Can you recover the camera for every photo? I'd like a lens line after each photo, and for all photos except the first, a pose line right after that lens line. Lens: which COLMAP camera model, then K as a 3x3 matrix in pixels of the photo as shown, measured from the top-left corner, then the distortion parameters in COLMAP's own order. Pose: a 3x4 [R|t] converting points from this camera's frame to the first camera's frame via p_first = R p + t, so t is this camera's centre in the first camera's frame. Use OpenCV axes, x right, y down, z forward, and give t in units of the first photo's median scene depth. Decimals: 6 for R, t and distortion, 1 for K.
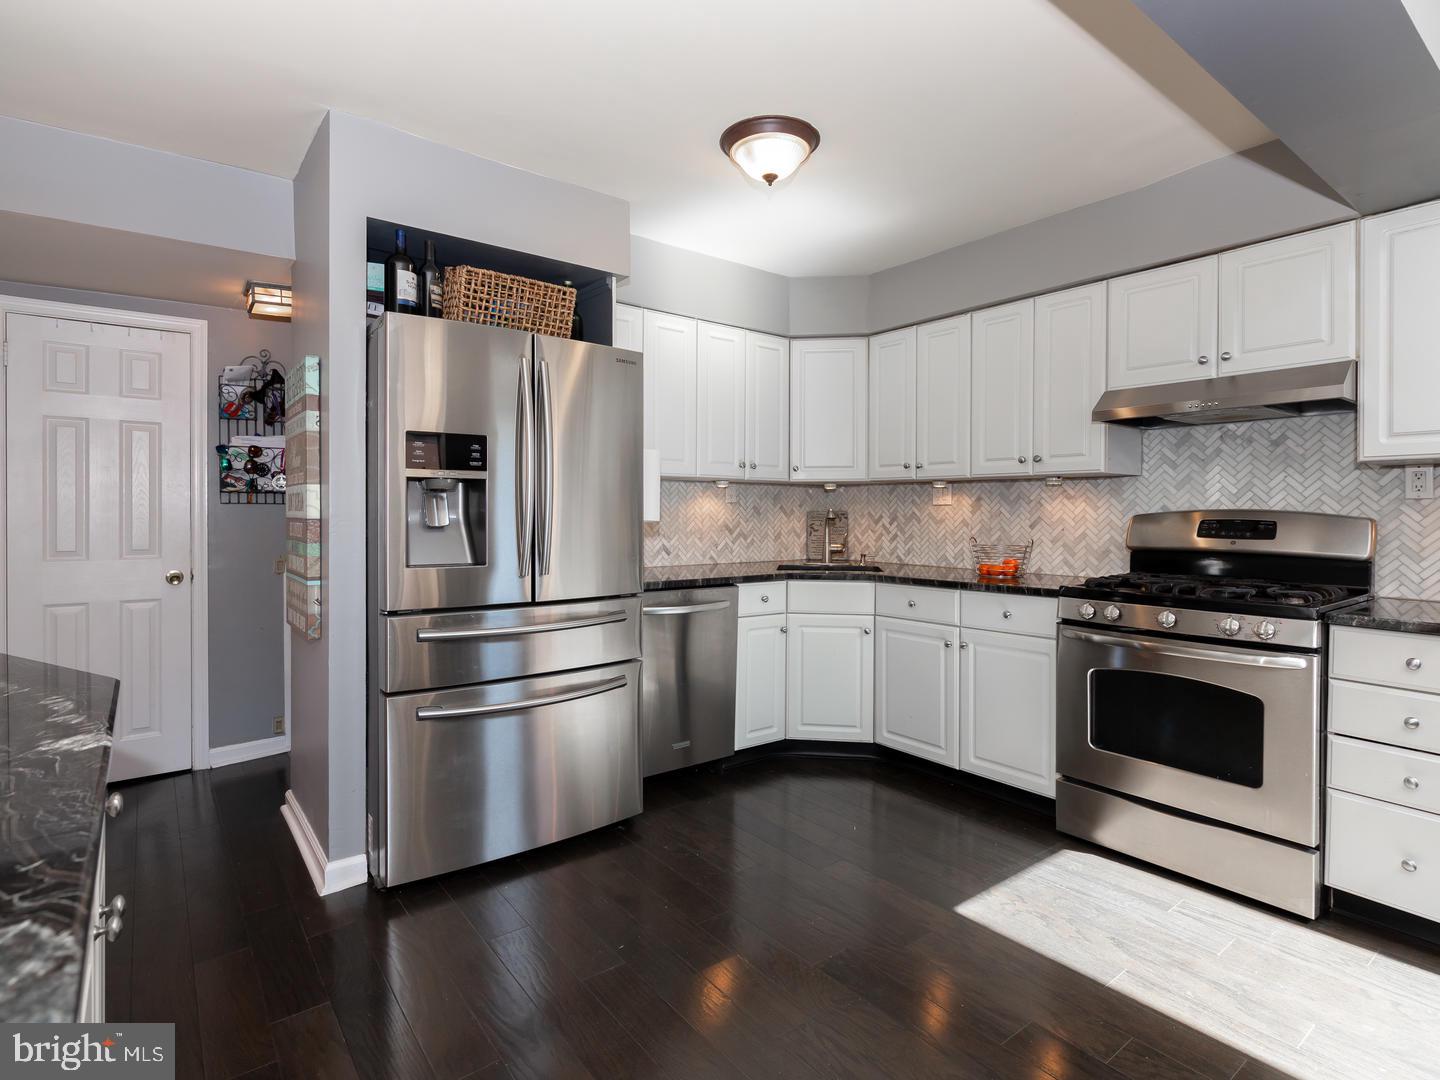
lens RADIAL K [[741.7, 0, 688.0], [0, 741.7, 521.4], [0, 0, 1]] dist [-0.008112, 0.001900]
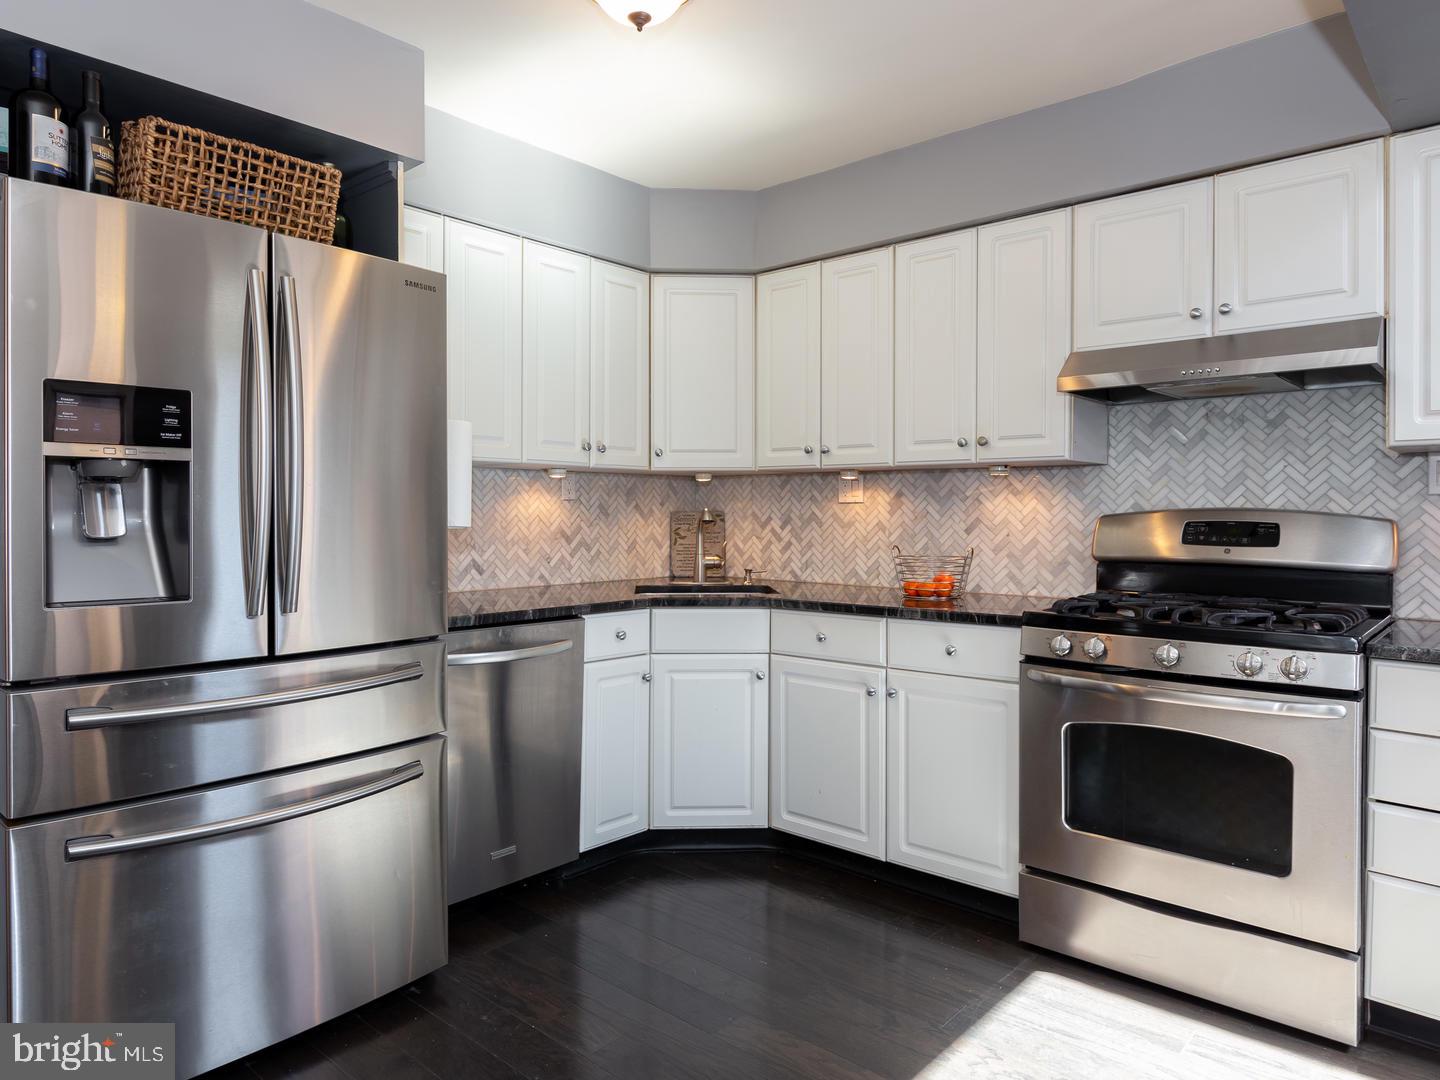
lens RADIAL K [[934.2, 0, 660.5], [0, 934.2, 519.9], [0, 0, 1]] dist [-0.010491, 0.001455]
pose [[0.984713, -0.003674, 0.174148, -0.017530], [0.004395, 0.999983, -0.003758, -0.002795], [-0.174131, 0.004466, 0.984712, 0.139923]]
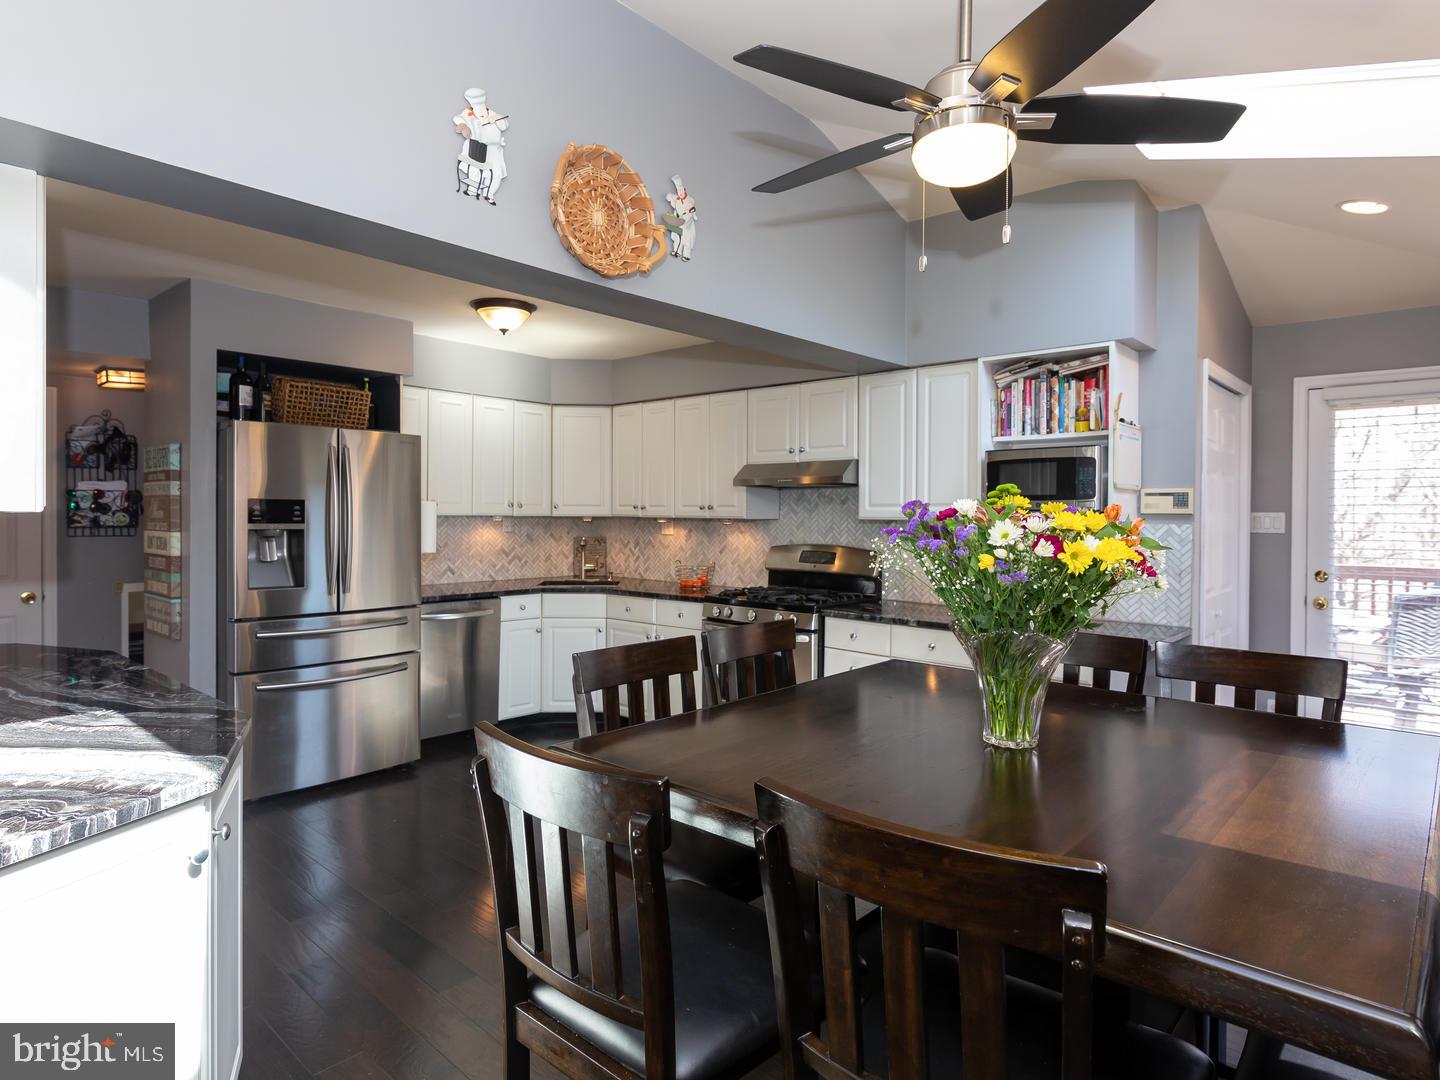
lens RADIAL K [[836.0, 0, 694.9], [0, 836.0, 519.3], [0, 0, 1]] dist [0.003694, -0.002661]
pose [[0.982229, 0.003534, 0.187655, 0.154755], [-0.002654, 0.999984, -0.004940, -0.059846], [-0.187670, 0.004354, 0.982222, -0.674819]]
